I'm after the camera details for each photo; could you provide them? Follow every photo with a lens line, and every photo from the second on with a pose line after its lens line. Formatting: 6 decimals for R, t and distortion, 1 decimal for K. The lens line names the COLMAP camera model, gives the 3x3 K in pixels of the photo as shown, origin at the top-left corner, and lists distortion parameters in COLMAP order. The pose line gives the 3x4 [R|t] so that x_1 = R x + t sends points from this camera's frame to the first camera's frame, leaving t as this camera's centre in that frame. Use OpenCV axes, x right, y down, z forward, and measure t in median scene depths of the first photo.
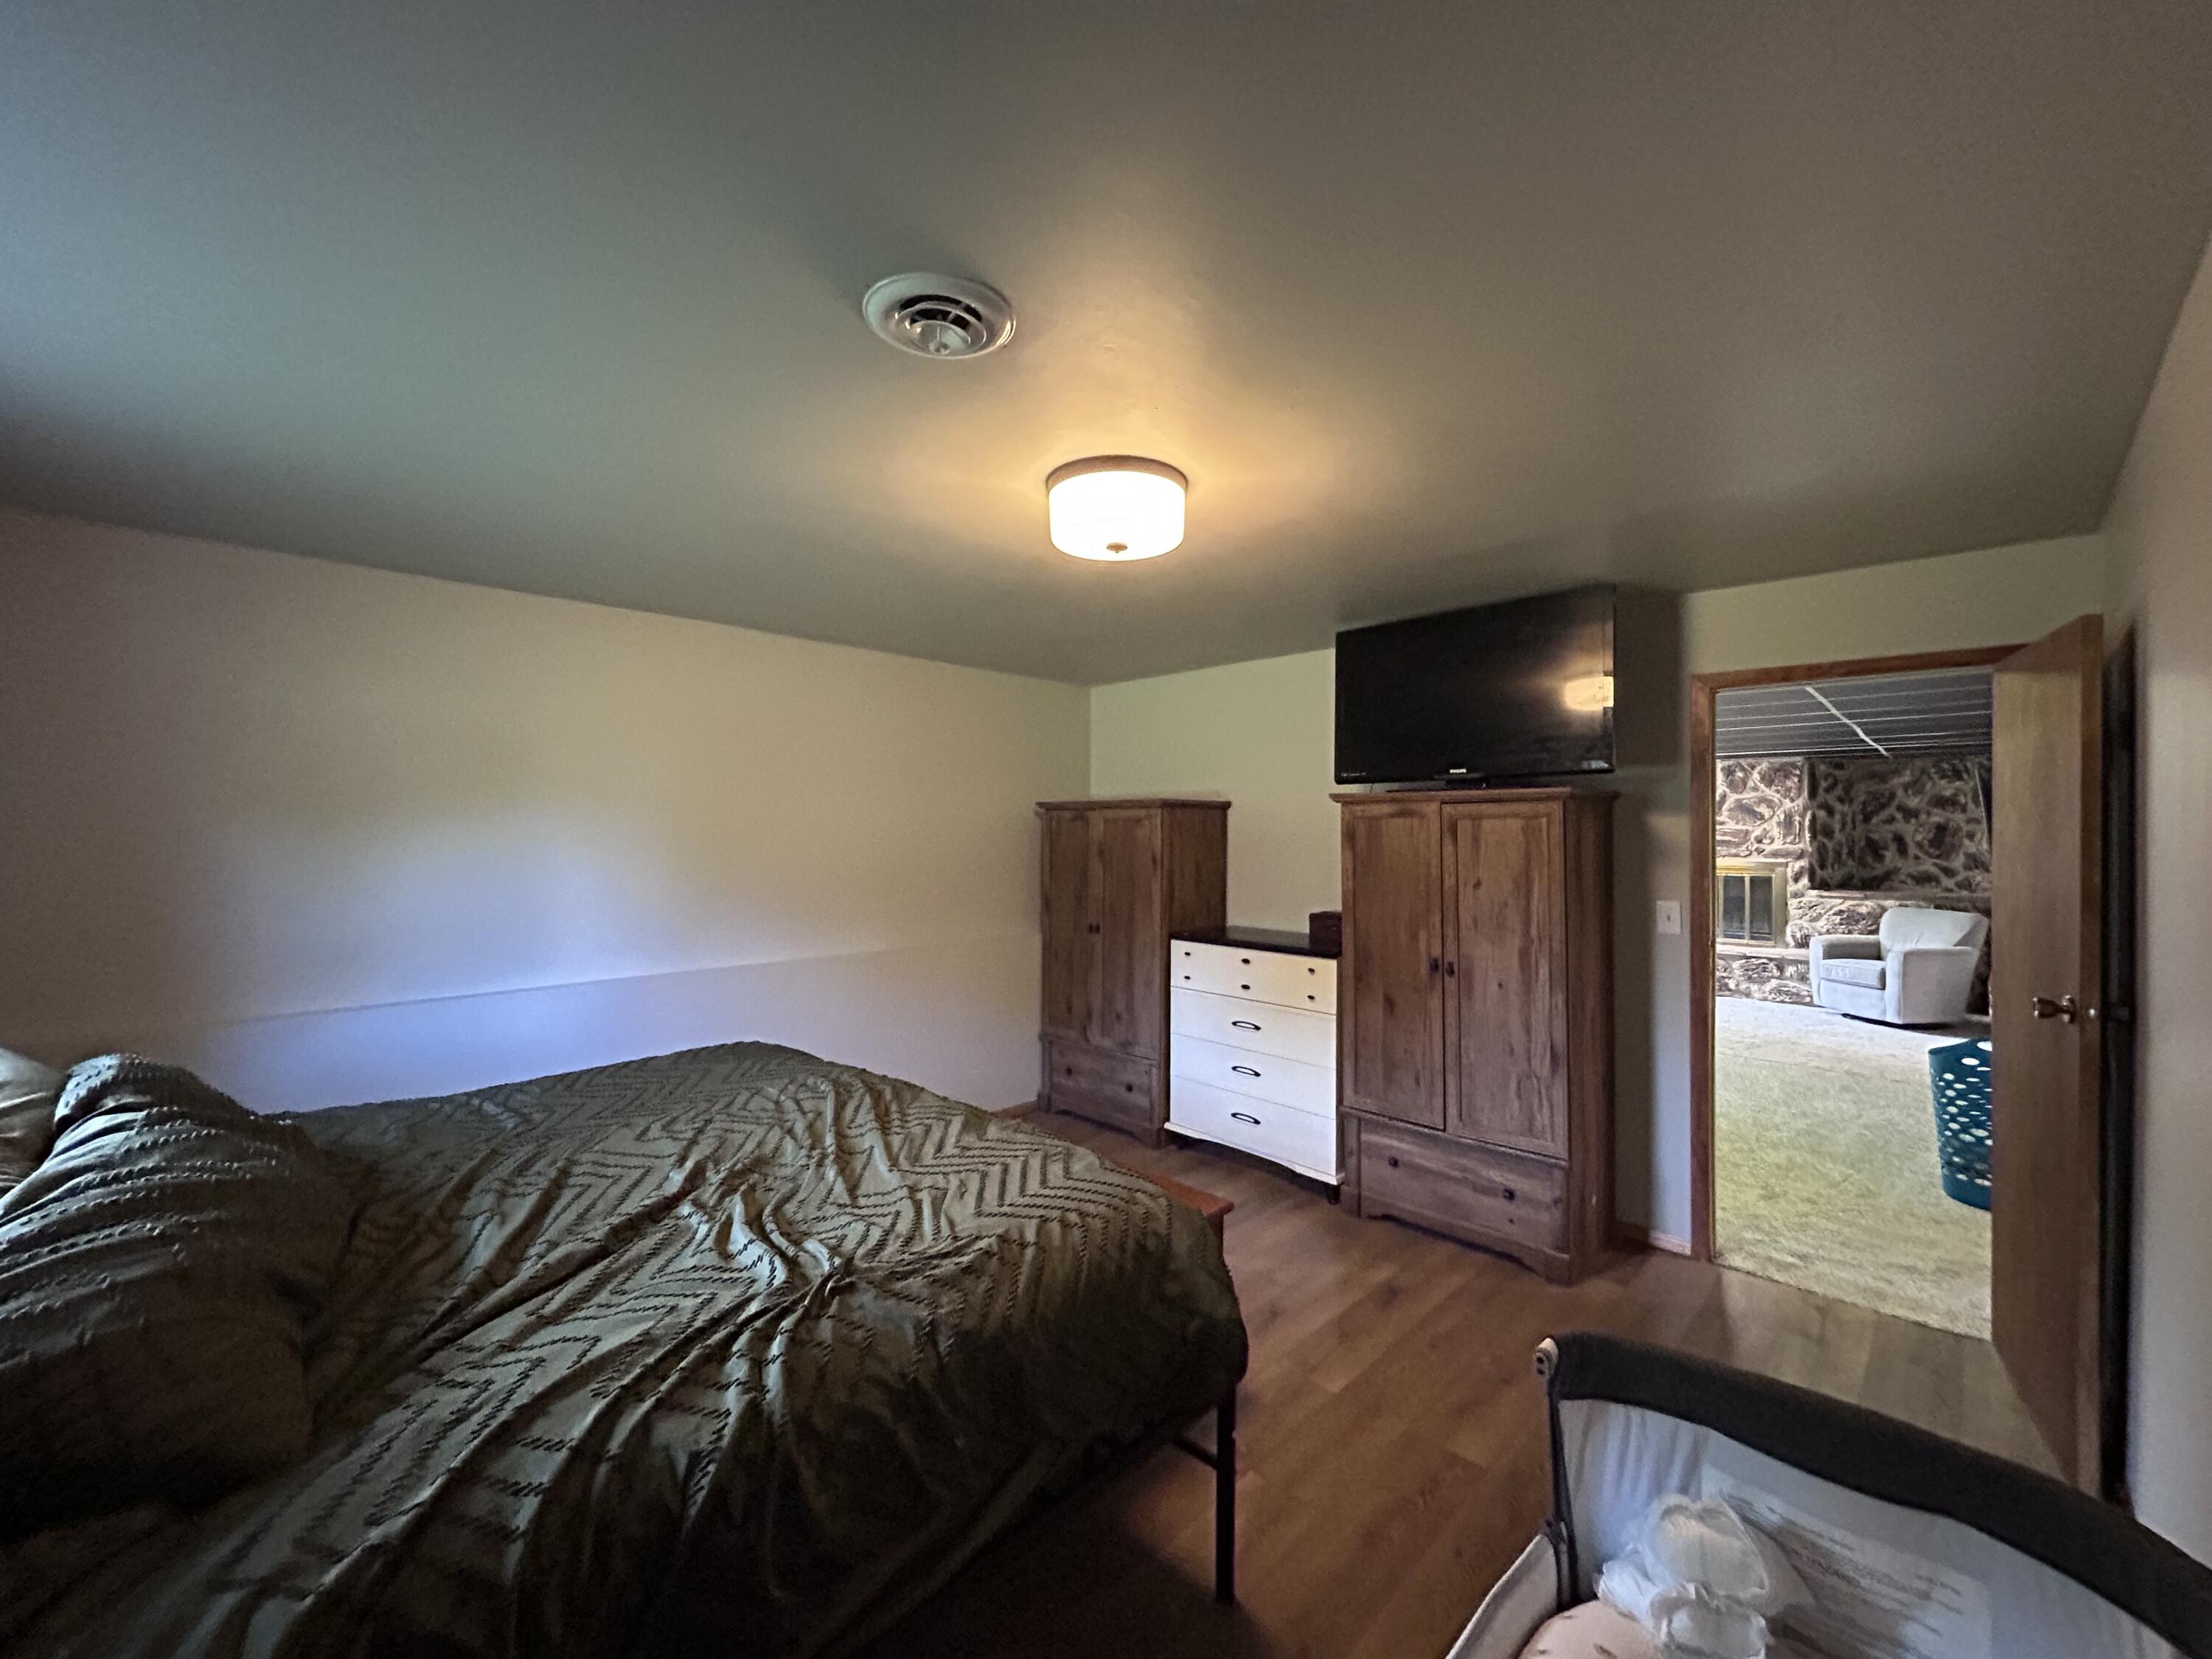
lens RADIAL K [[893.1, 0, 1096.7], [0, 893.1, 828.9], [0, 0, 1]] dist [0.001419, 0.000446]
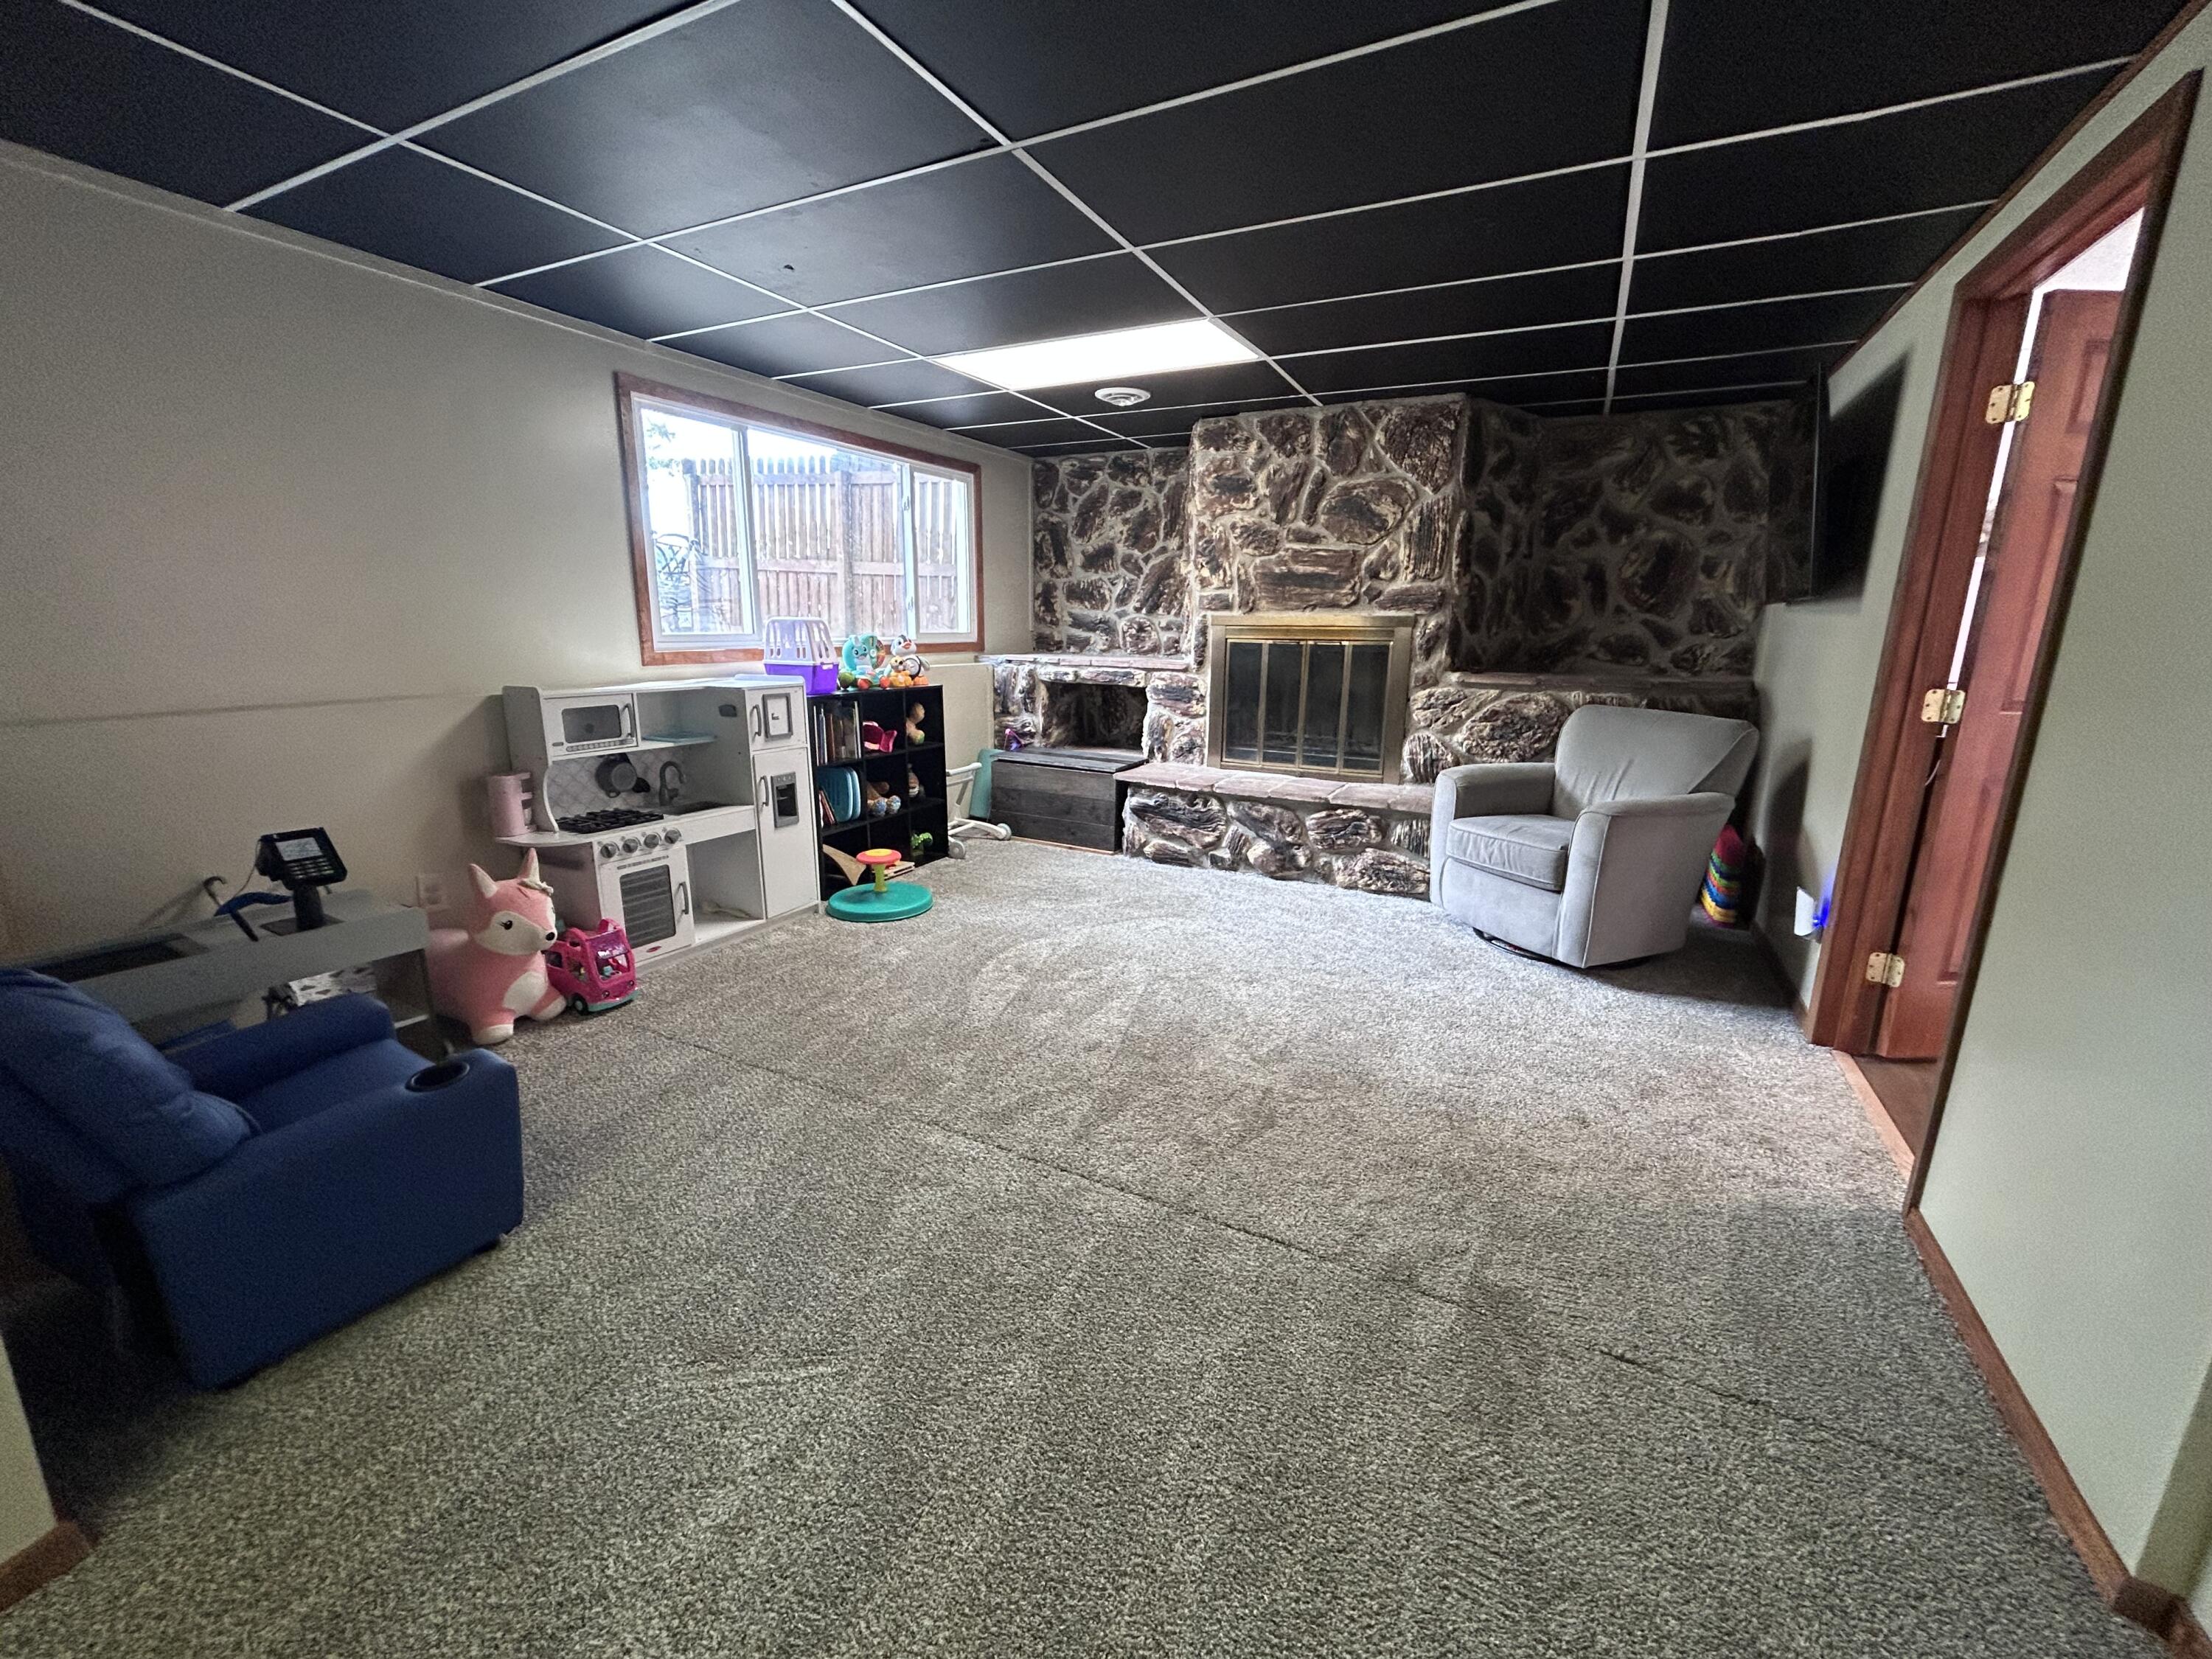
lens RADIAL K [[893.1, 0, 1108.5], [0, 893.1, 830.4], [0, 0, 1]] dist [0.001419, 0.000446]
pose [[0.954131, -0.054492, 0.294388, 0.451900], [-0.014433, 0.973782, 0.227027, 0.043159], [-0.299041, -0.220862, 0.928329, 0.556846]]
